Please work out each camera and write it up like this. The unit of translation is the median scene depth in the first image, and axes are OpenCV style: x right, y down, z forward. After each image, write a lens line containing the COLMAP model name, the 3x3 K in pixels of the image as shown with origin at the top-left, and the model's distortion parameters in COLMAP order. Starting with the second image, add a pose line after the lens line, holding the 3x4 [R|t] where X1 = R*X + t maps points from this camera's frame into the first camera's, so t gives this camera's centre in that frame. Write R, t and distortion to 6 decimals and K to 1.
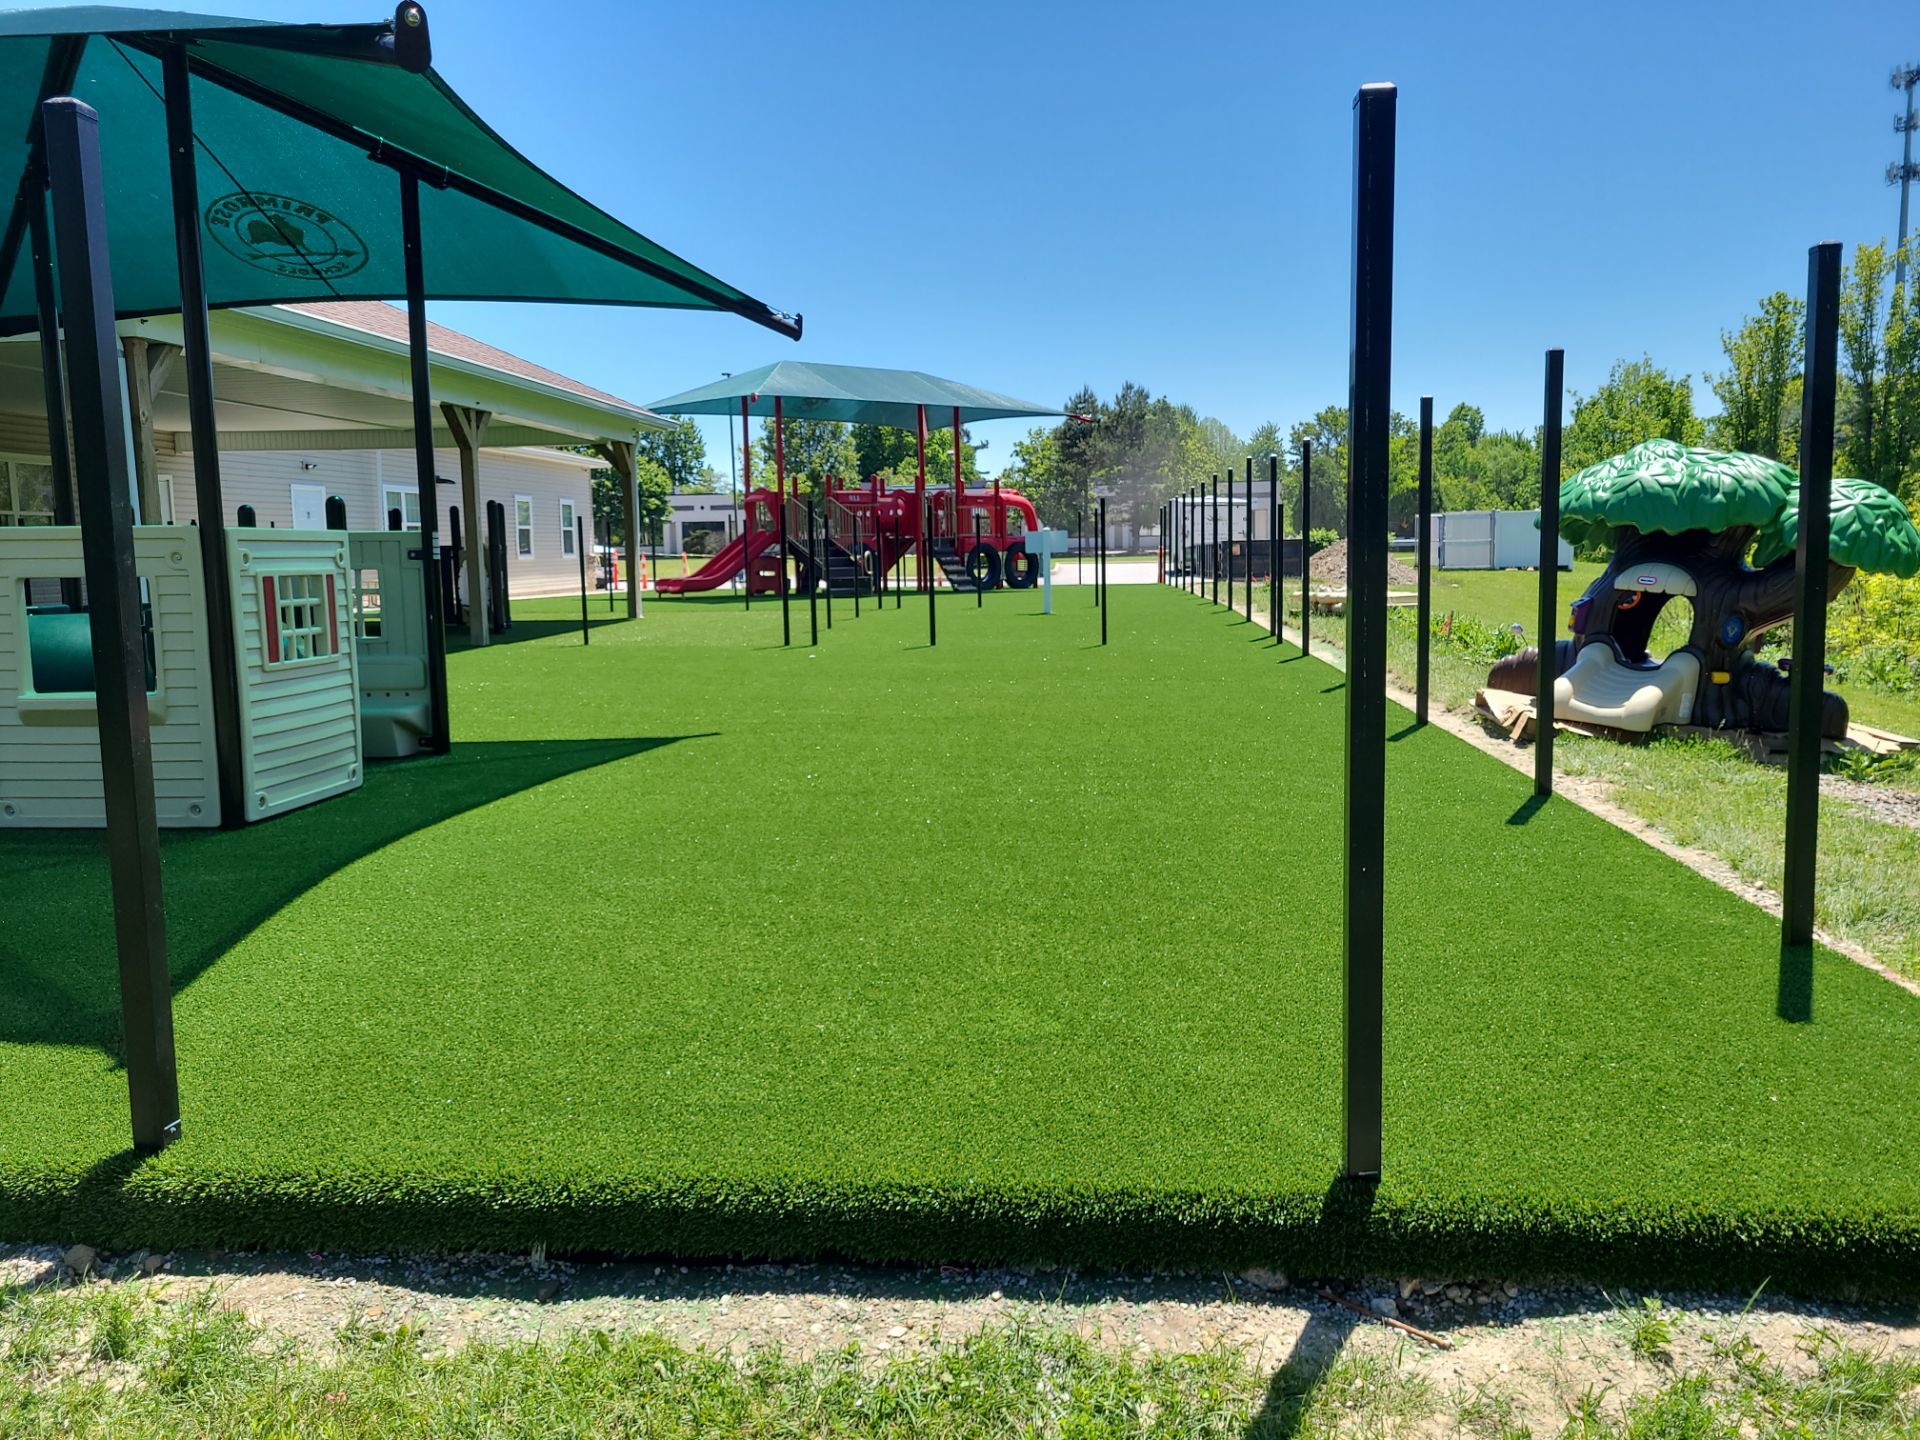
lens RADIAL K [[1478.8, 0, 967.9], [0, 1478.8, 720.2], [0, 0, 1]] dist [0.037940, -0.012658]
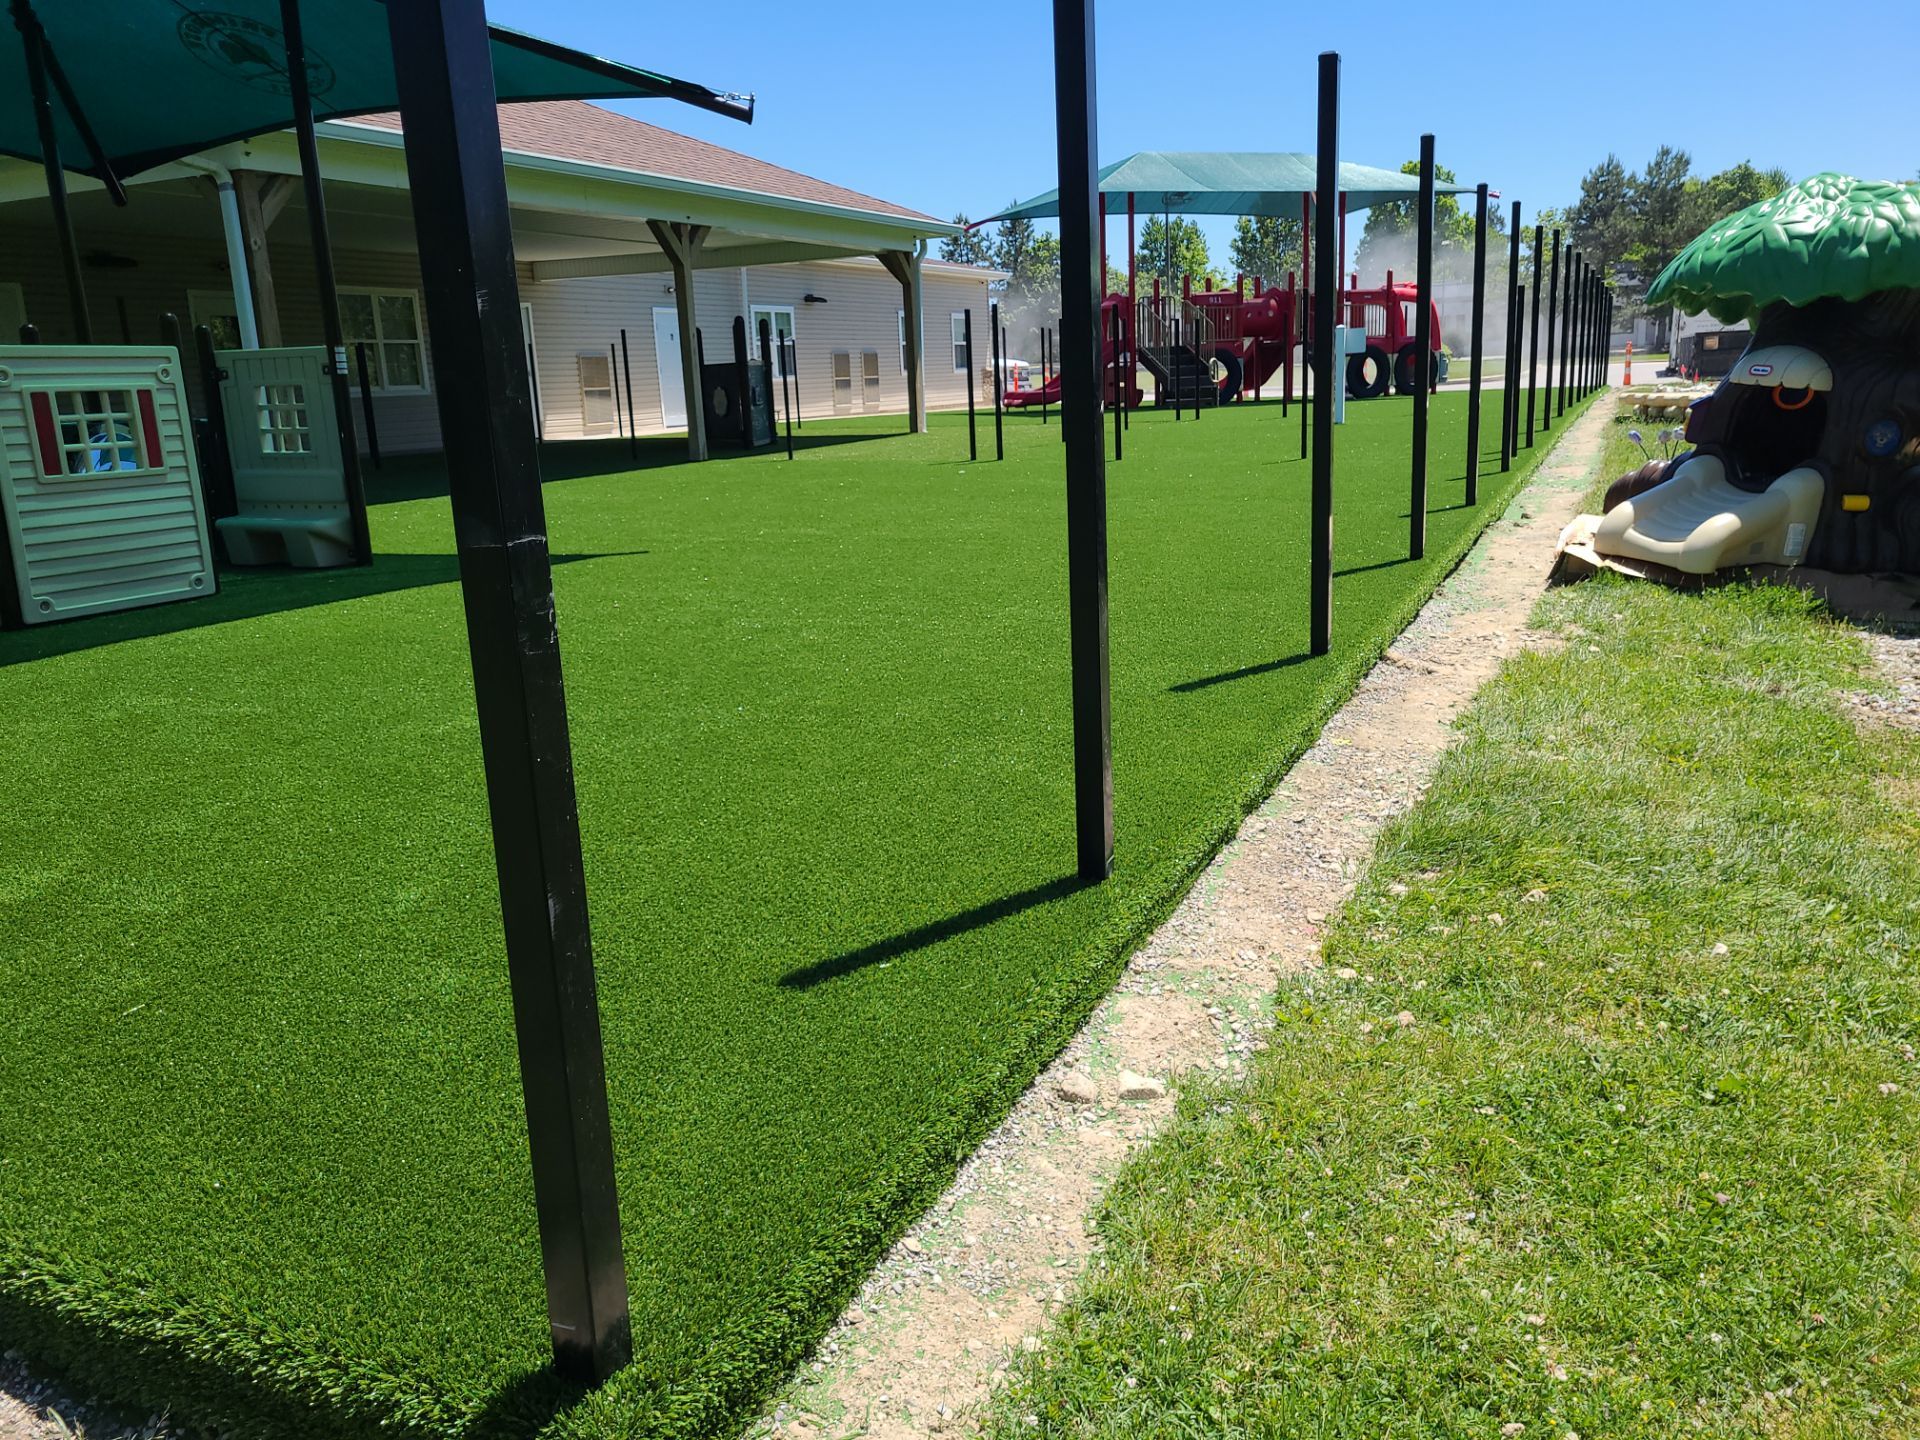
lens RADIAL K [[1478.8, 0, 964.1], [0, 1478.8, 711.8], [0, 0, 1]] dist [0.037940, -0.012658]
pose [[0.936968, 0.058035, -0.344562, 0.356809], [-0.017193, 0.992573, 0.120428, -0.007463], [0.348992, -0.106913, 0.931007, 0.147570]]
